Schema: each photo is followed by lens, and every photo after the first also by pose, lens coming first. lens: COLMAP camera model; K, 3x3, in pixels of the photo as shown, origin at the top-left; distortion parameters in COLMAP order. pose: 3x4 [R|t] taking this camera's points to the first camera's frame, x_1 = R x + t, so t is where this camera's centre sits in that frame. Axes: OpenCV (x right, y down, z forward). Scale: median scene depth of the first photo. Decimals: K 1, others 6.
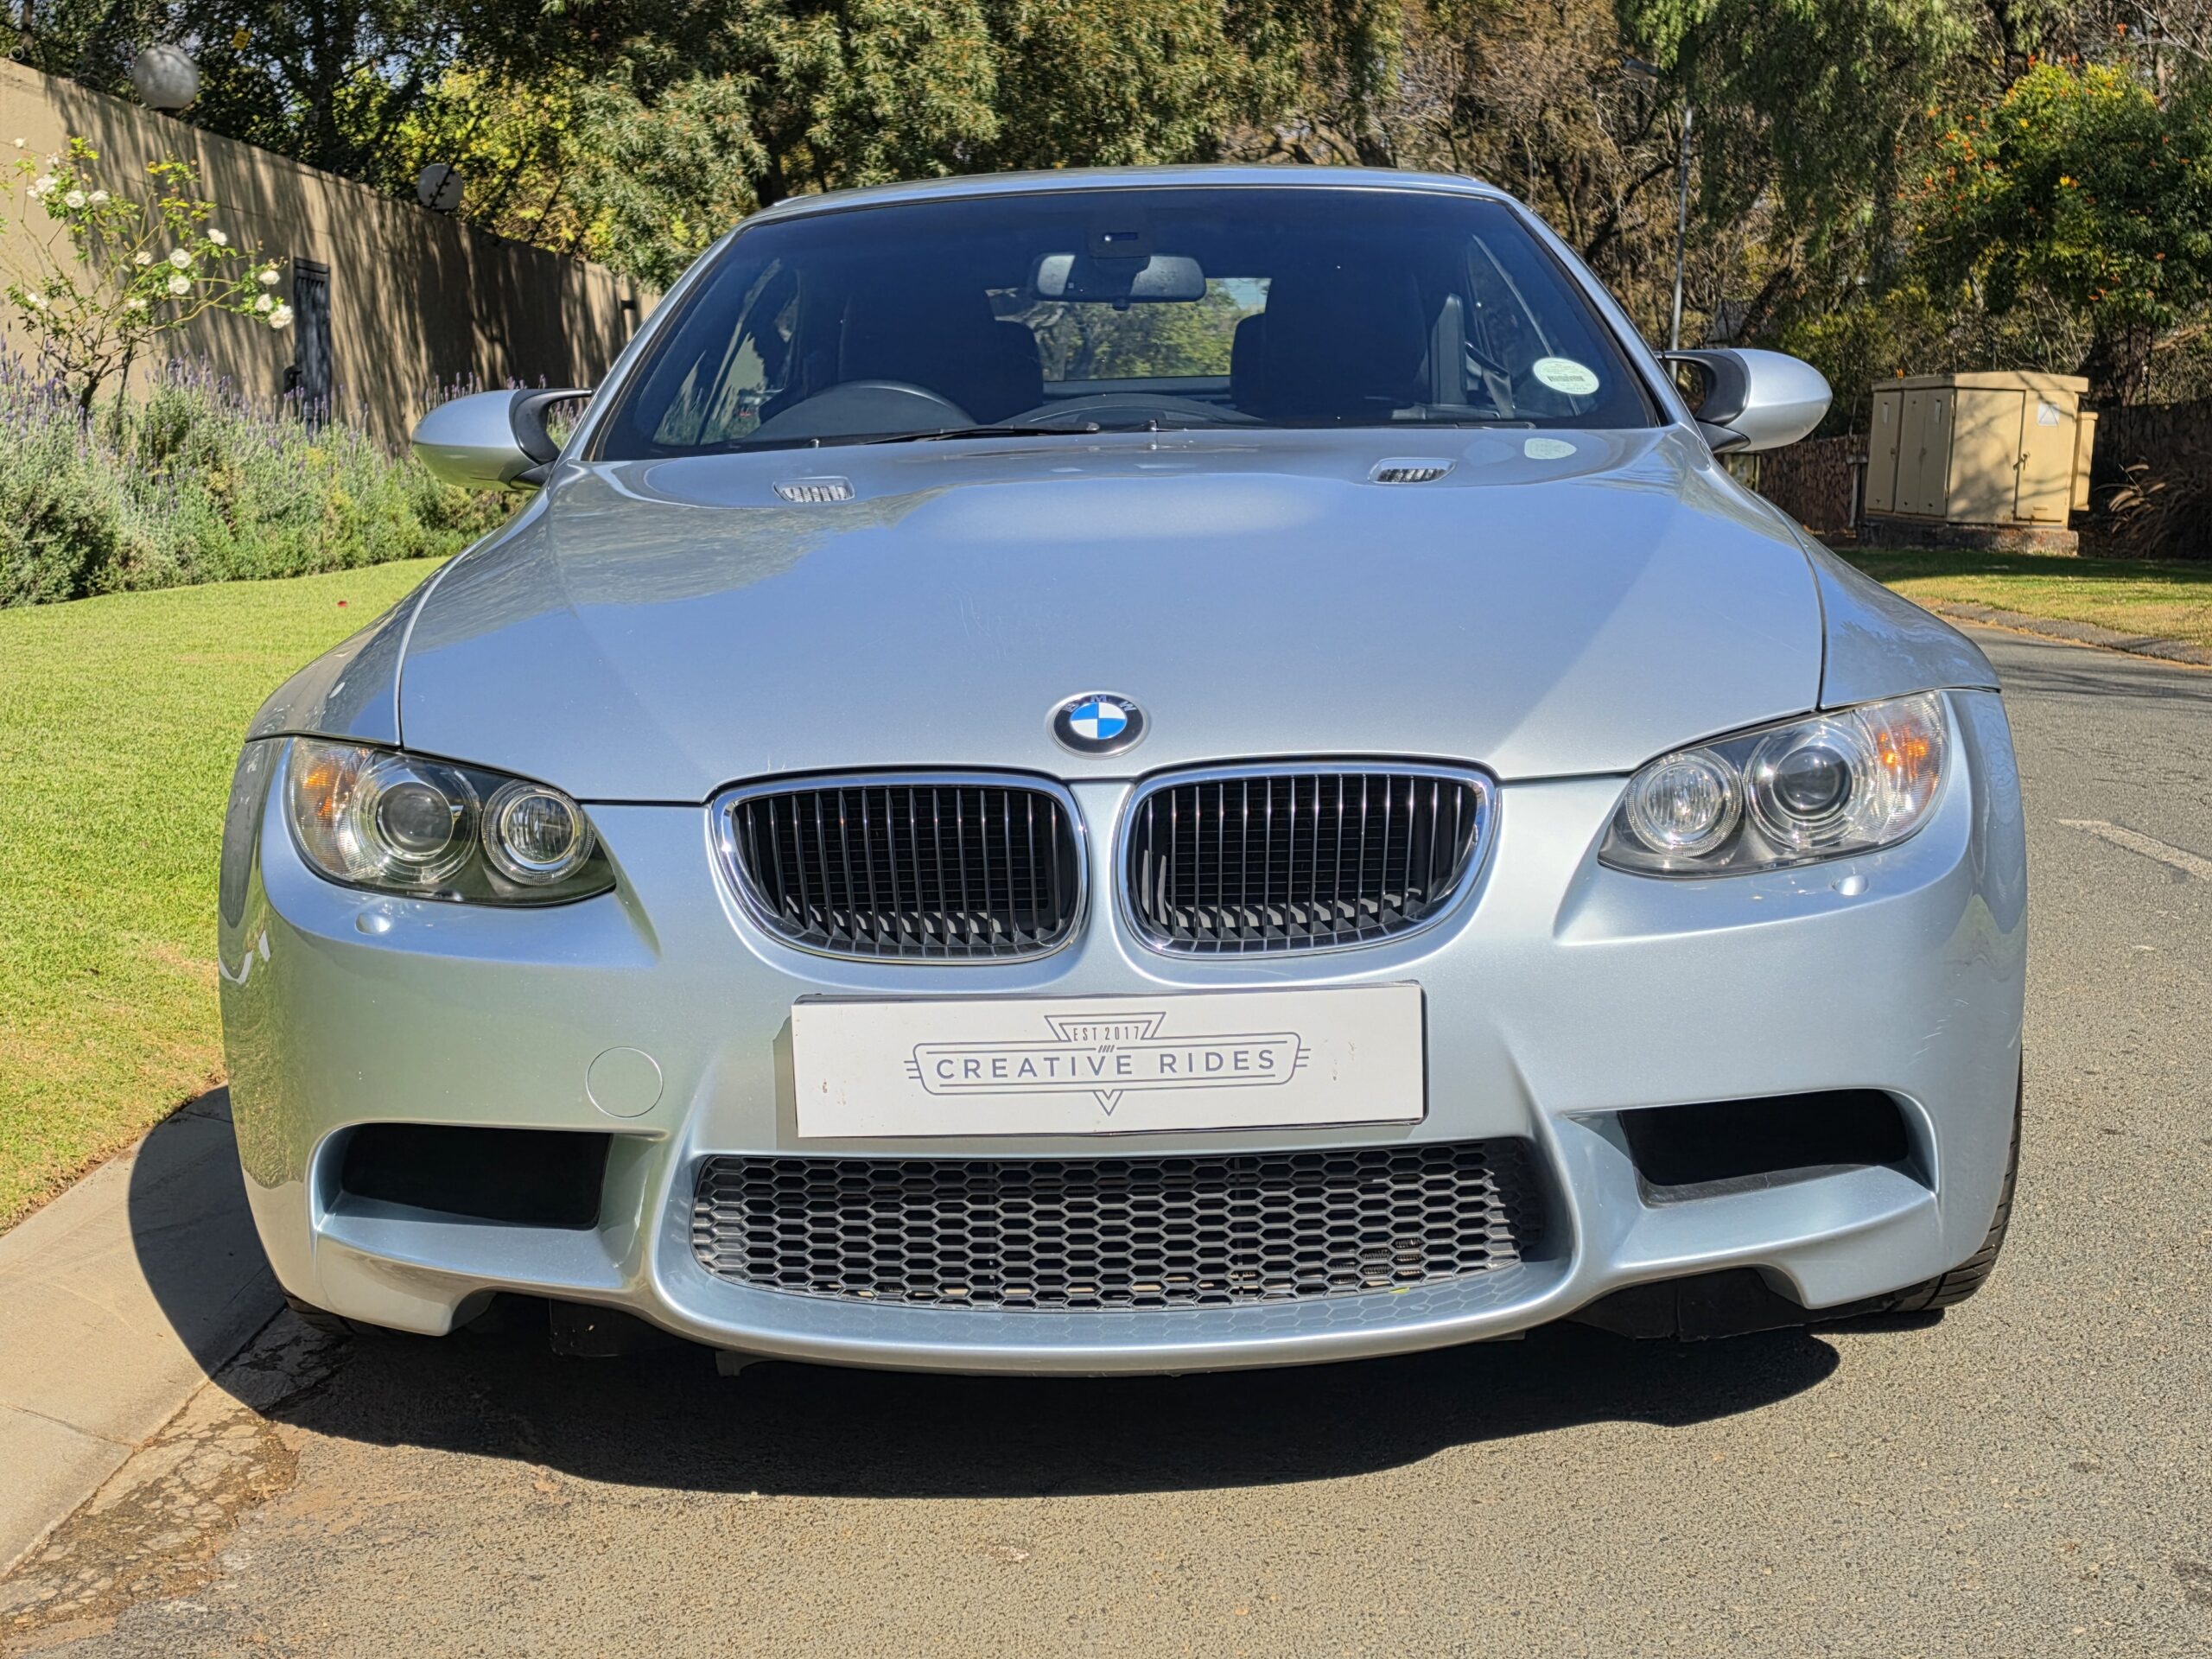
lens RADIAL K [[2999.8, 0, 1066.4], [0, 2999.8, 785.3], [0, 0, 1]] dist [0.122844, -0.085771]
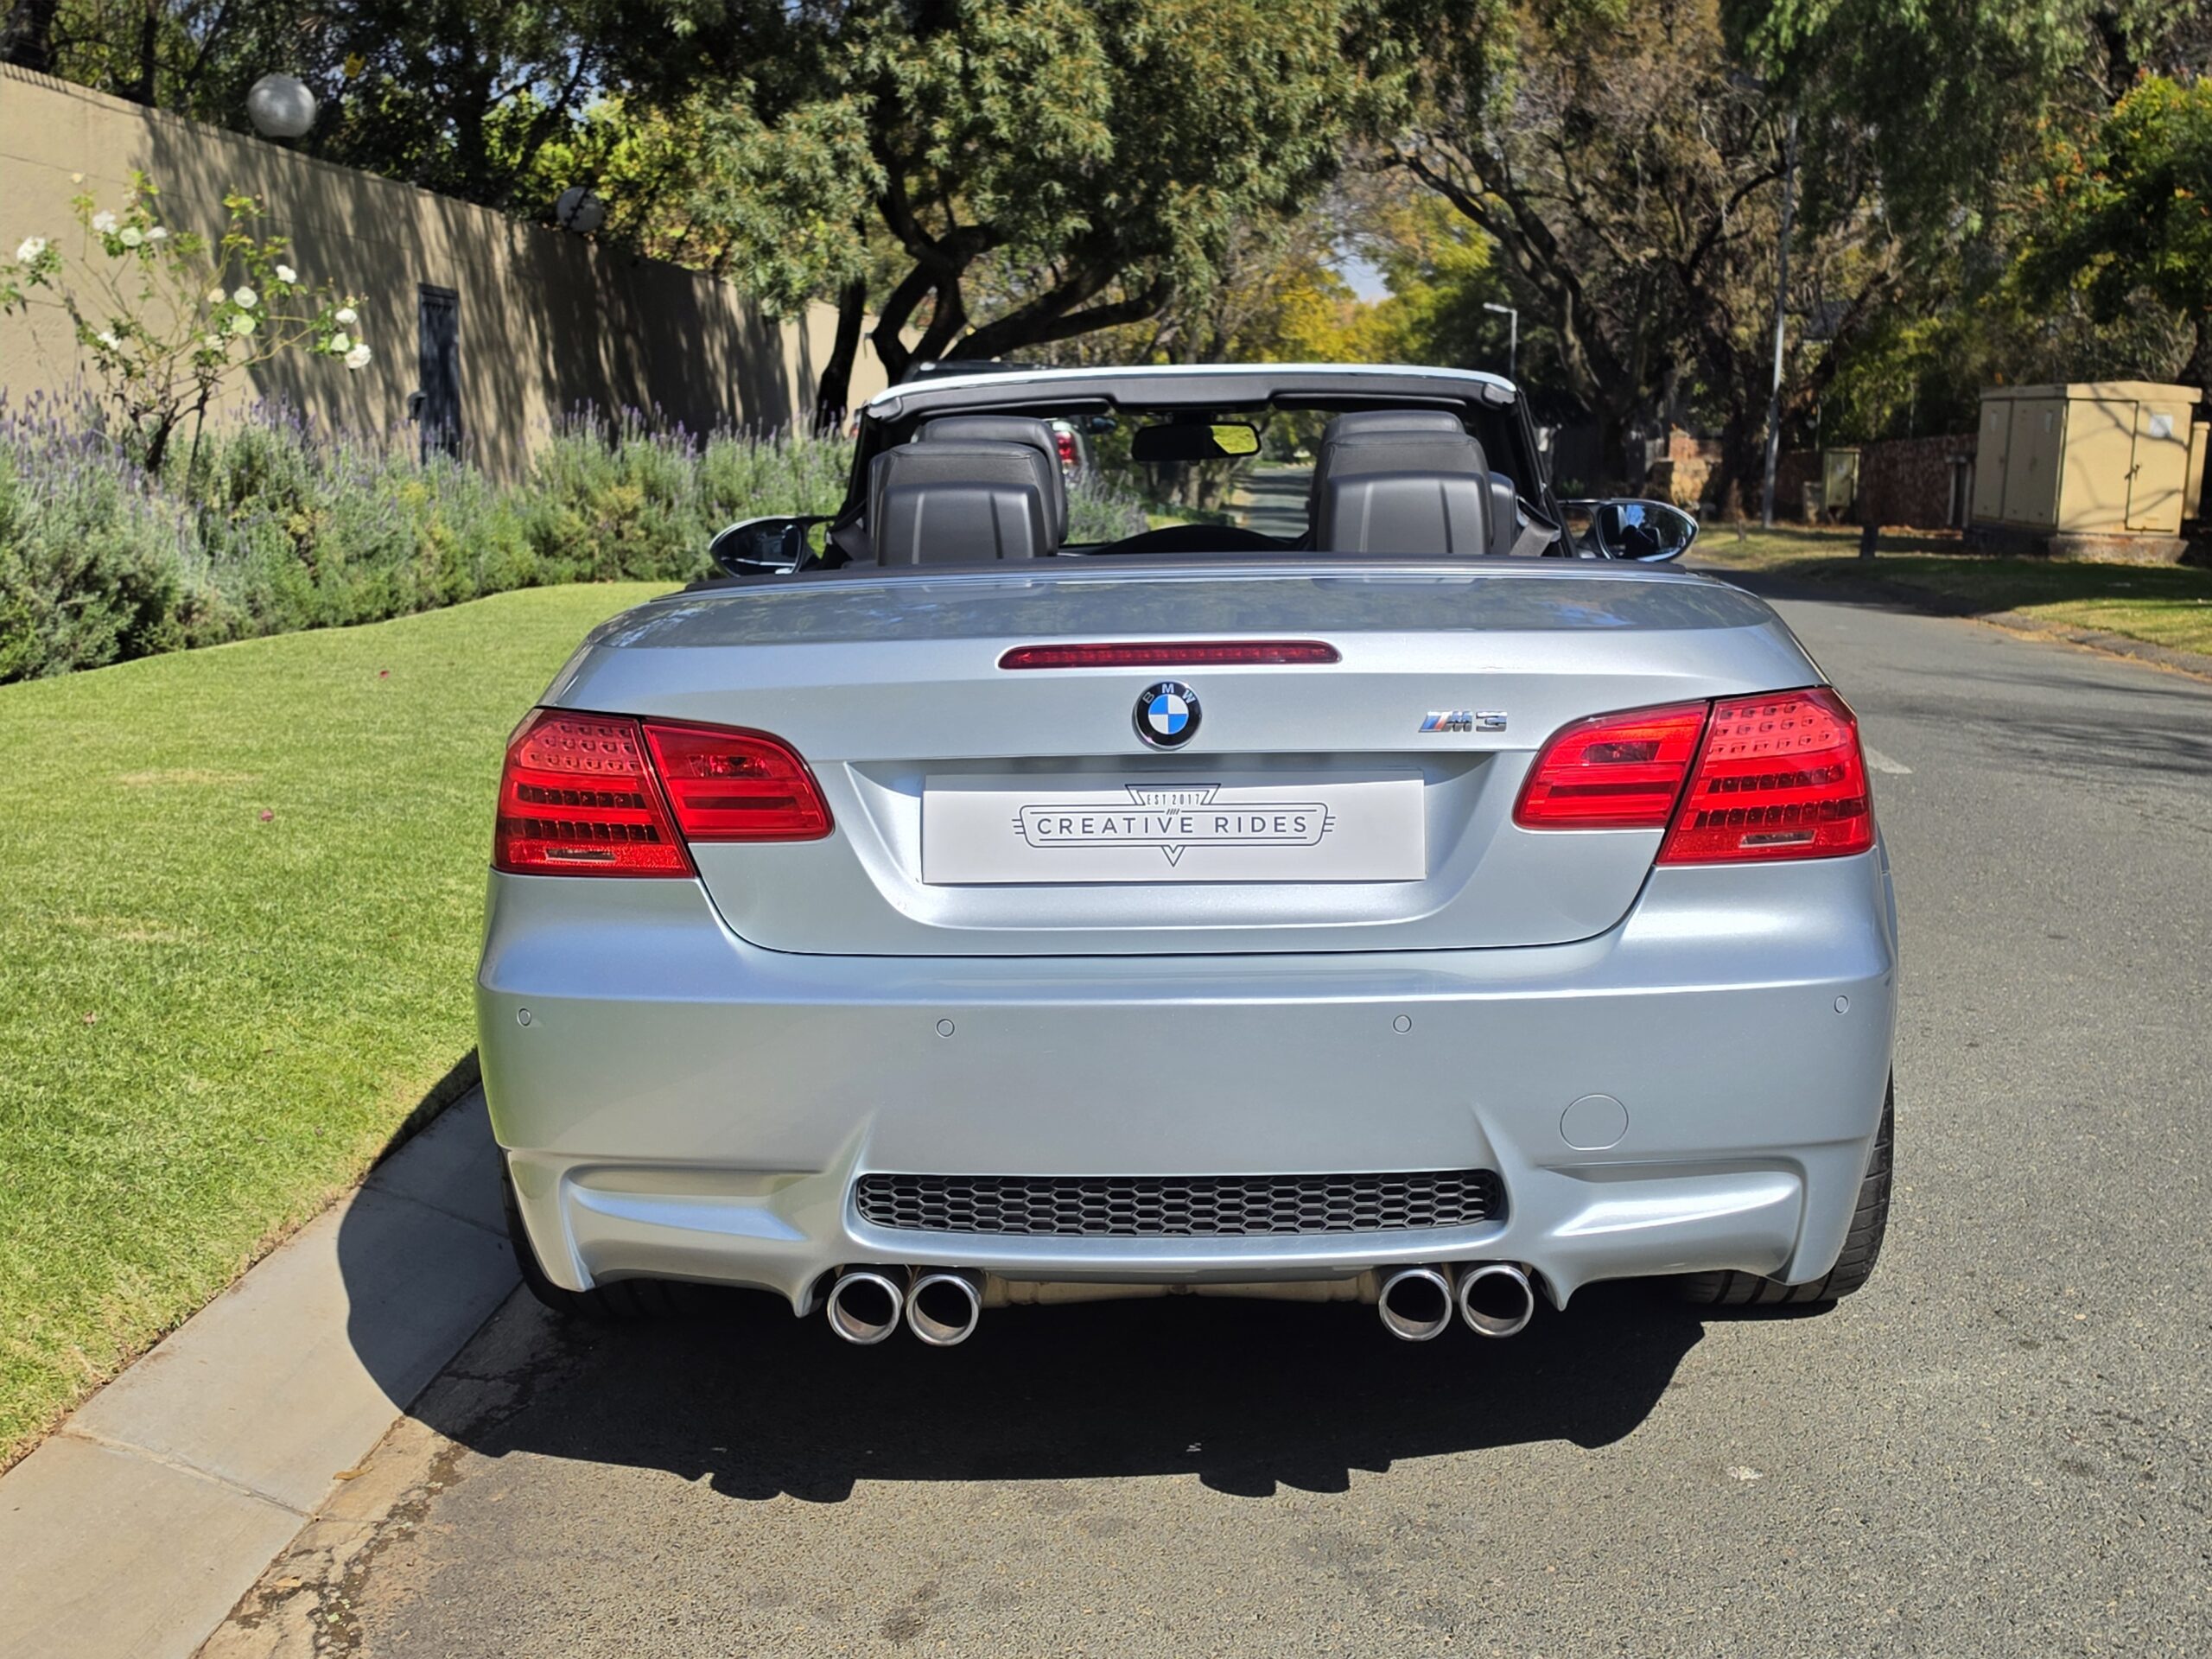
lens RADIAL K [[2692.3, 0, 1078.9], [0, 2692.3, 841.9], [0, 0, 1]] dist [0.119764, -0.218414]
pose [[0.998991, 0.004552, -0.044680, 0.007987], [-0.002842, 0.999263, 0.038271, -0.027069], [0.044821, -0.038106, 0.998268, 0.114016]]
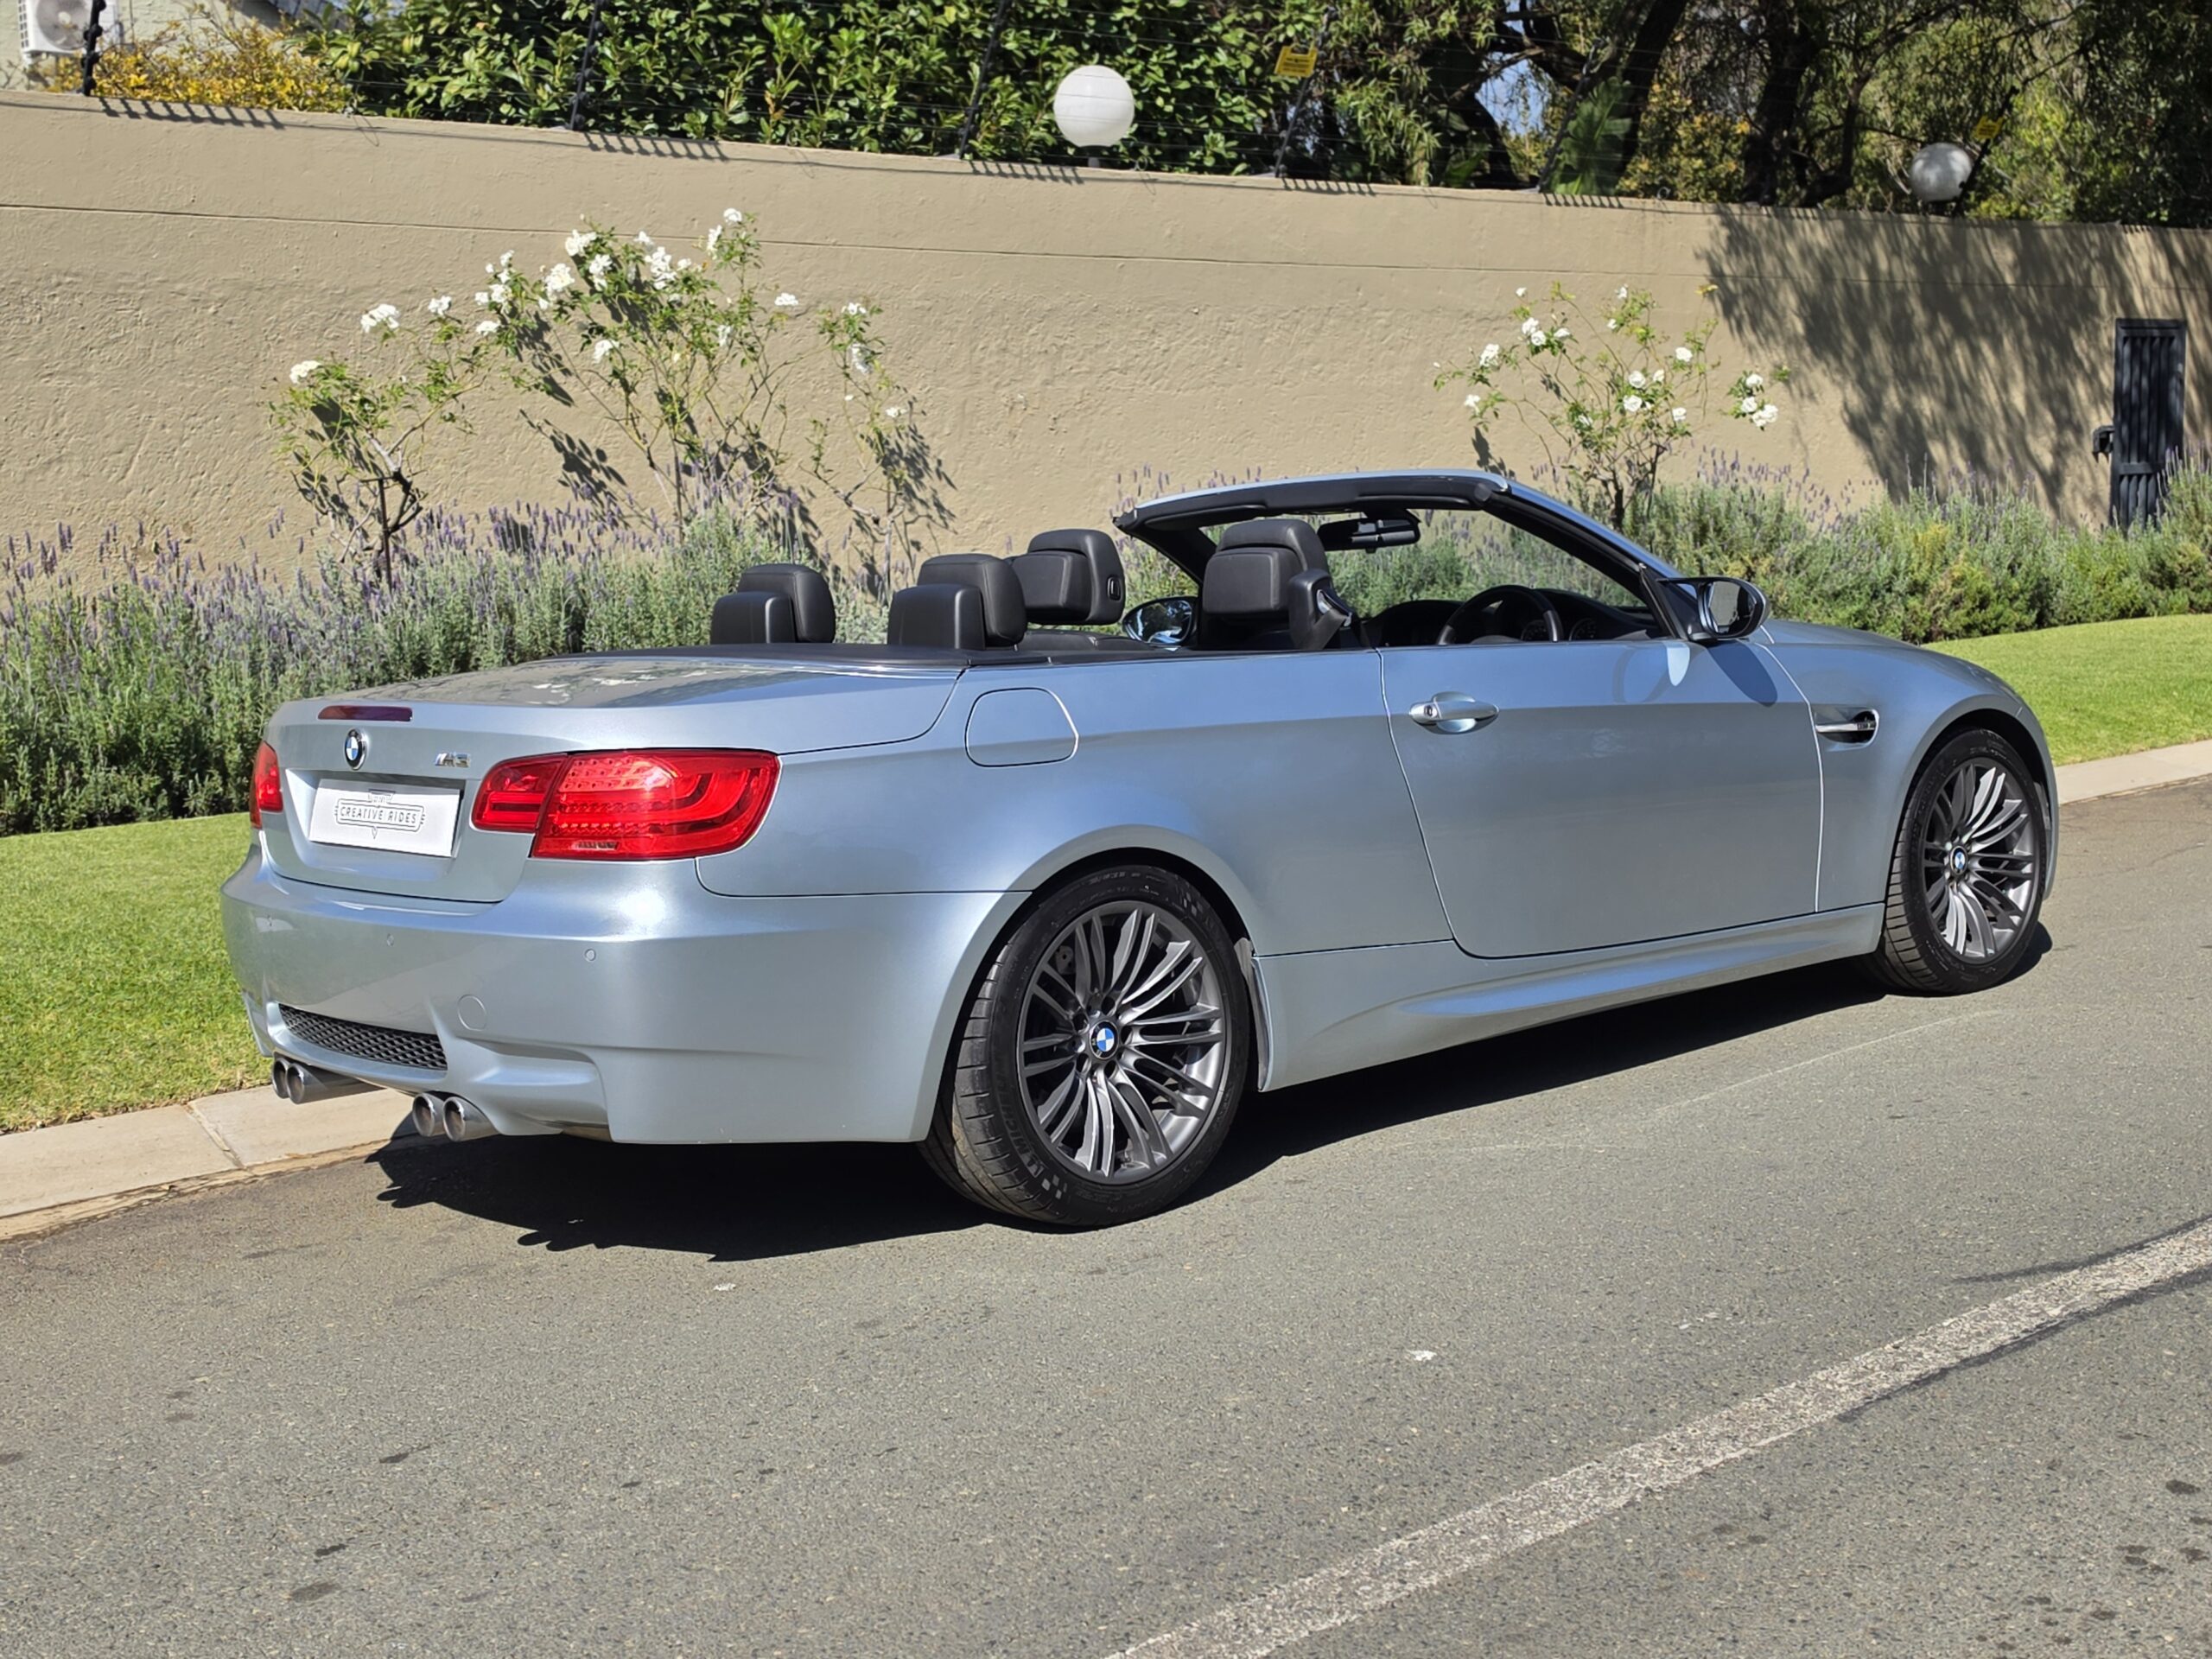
lens RADIAL K [[2692.3, 0, 1078.9], [0, 2692.3, 841.9], [0, 0, 1]] dist [0.119764, -0.218414]
pose [[0.657250, 0.064065, -0.750944, 0.261164], [-0.039088, 0.997937, 0.050925, -0.036009], [0.752658, -0.004118, 0.658399, 0.147492]]
